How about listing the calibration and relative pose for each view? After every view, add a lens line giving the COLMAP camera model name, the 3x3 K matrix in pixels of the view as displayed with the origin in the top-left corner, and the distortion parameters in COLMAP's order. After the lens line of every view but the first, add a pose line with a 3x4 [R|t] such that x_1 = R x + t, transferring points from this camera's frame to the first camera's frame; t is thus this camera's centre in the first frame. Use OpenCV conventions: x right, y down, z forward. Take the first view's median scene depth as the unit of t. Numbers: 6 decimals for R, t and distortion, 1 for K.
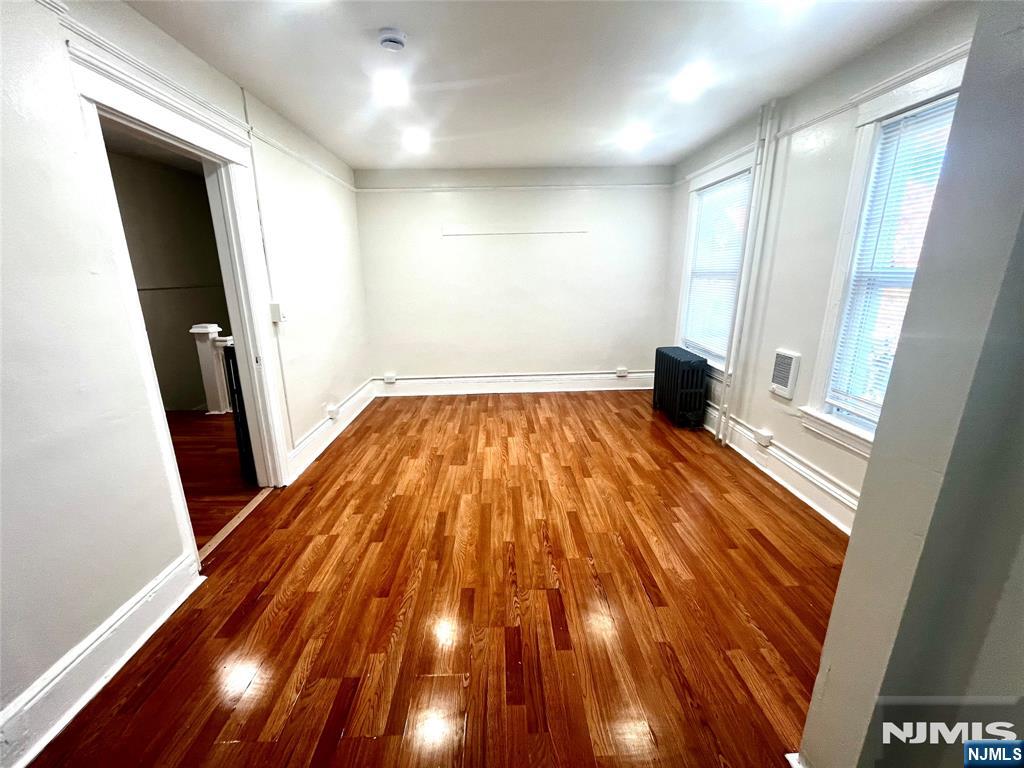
lens RADIAL K [[419.5, 0, 508.8], [0, 419.5, 387.5], [0, 0, 1]] dist [-0.002526, -0.000472]
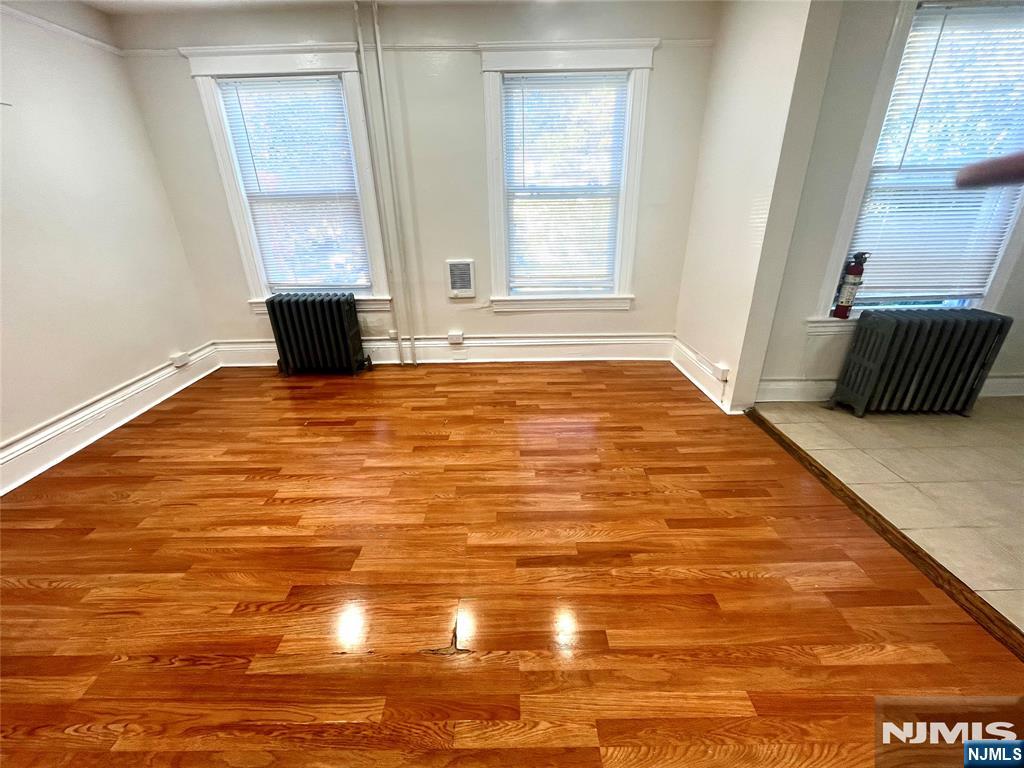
lens RADIAL K [[419.5, 0, 508.8], [0, 419.5, 387.5], [0, 0, 1]] dist [-0.002526, -0.000472]
pose [[0.030493, -0.393823, 0.918680, -0.570377], [0.284598, 0.884485, 0.369717, -0.161910], [-0.958162, 0.250181, 0.139052, 0.758261]]
